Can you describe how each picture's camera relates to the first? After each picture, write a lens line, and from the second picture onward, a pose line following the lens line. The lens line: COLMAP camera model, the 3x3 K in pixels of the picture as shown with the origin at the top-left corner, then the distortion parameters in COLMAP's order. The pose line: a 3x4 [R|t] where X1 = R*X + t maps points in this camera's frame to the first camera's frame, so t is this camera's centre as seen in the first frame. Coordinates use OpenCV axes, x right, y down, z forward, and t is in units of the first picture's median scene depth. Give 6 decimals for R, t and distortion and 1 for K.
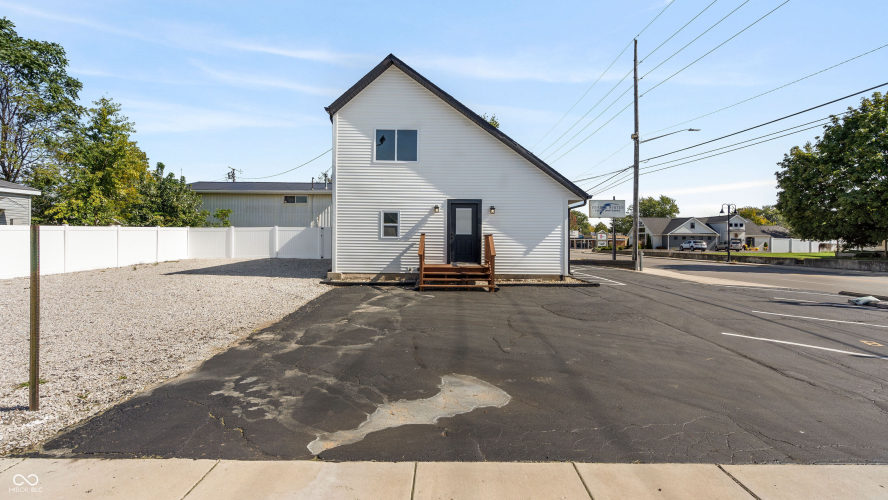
lens RADIAL K [[413.2, 0, 444.0], [0, 413.2, 245.3], [0, 0, 1]] dist [0.000834, 0.000354]
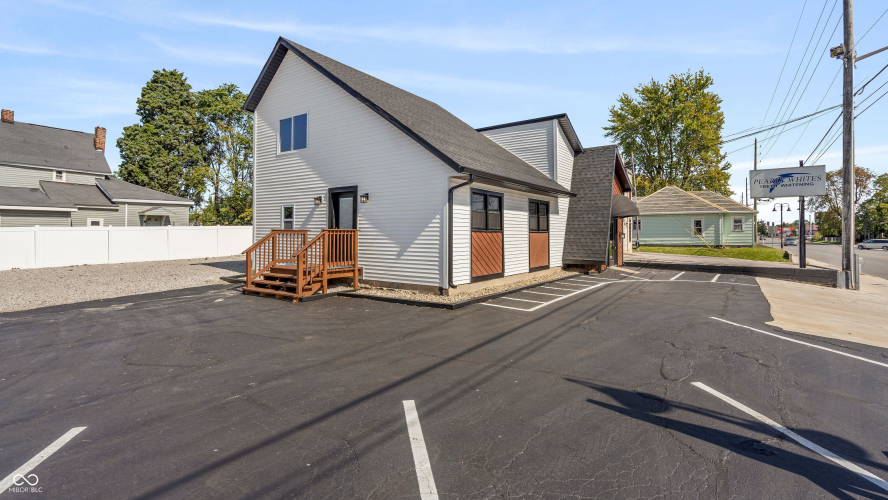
lens RADIAL K [[413.2, 0, 444.0], [0, 413.2, 230.7], [0, 0, 1]] dist [0.000834, 0.000354]
pose [[0.809823, -0.009611, -0.586595, 0.696110], [-0.003620, 0.999765, -0.021378, -0.006948], [0.586663, 0.019436, 0.809598, 0.451035]]
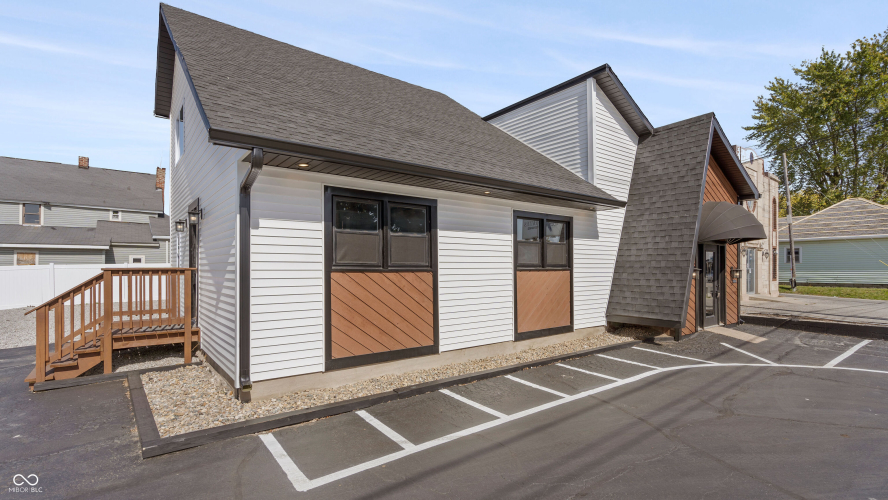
lens RADIAL K [[413.2, 0, 436.7], [0, 413.2, 268.5], [0, 0, 1]] dist [0.000834, 0.000354]
pose [[0.602203, -0.006849, -0.798314, 0.665853], [-0.003597, 0.999930, -0.011293, -0.019611], [0.798335, 0.009672, 0.602136, 0.916862]]
